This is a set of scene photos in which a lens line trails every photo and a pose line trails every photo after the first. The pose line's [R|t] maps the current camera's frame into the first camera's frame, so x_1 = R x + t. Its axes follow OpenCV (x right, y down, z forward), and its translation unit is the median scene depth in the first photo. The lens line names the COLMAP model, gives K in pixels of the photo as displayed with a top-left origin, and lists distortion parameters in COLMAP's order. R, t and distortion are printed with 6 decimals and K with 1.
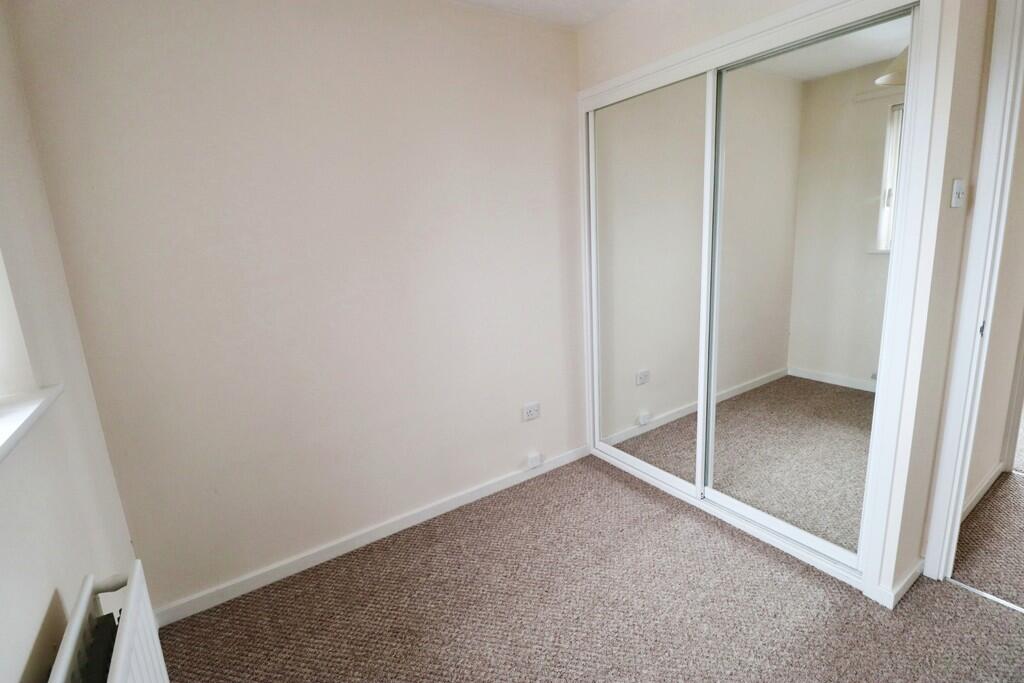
lens RADIAL K [[490.2, 0, 509.6], [0, 490.2, 340.1], [0, 0, 1]] dist [-0.002553, -0.000510]
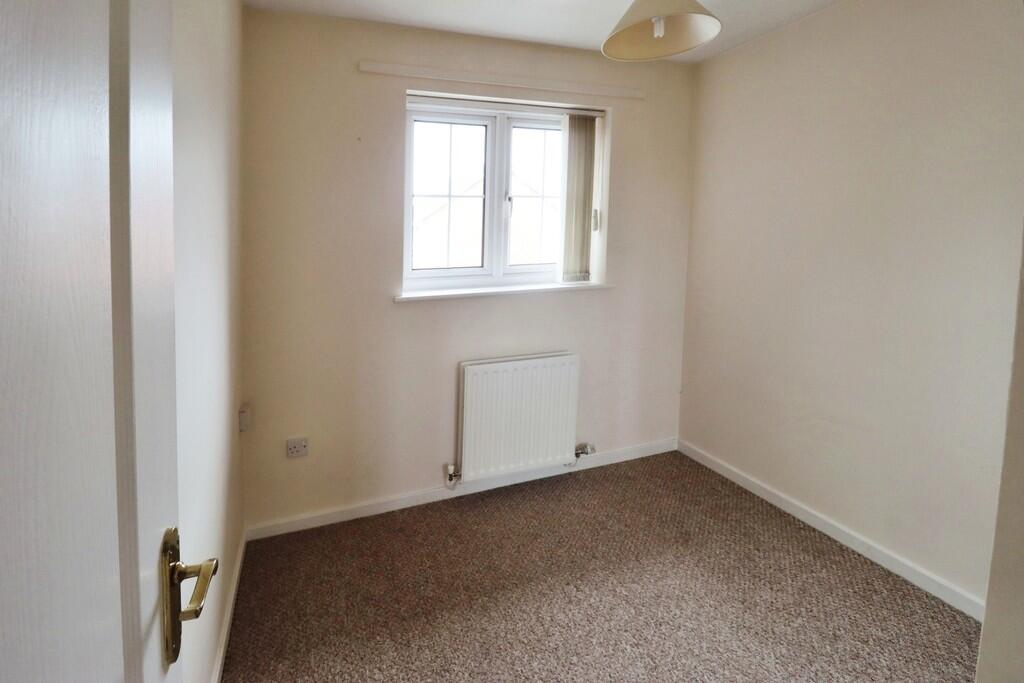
lens RADIAL K [[490.2, 0, 509.6], [0, 490.2, 340.1], [0, 0, 1]] dist [-0.002553, -0.000510]
pose [[-0.215410, 0.267277, -0.939235, 0.774512], [-0.177763, 0.935012, 0.306844, -0.158938], [0.960208, 0.233058, -0.153899, 0.521802]]
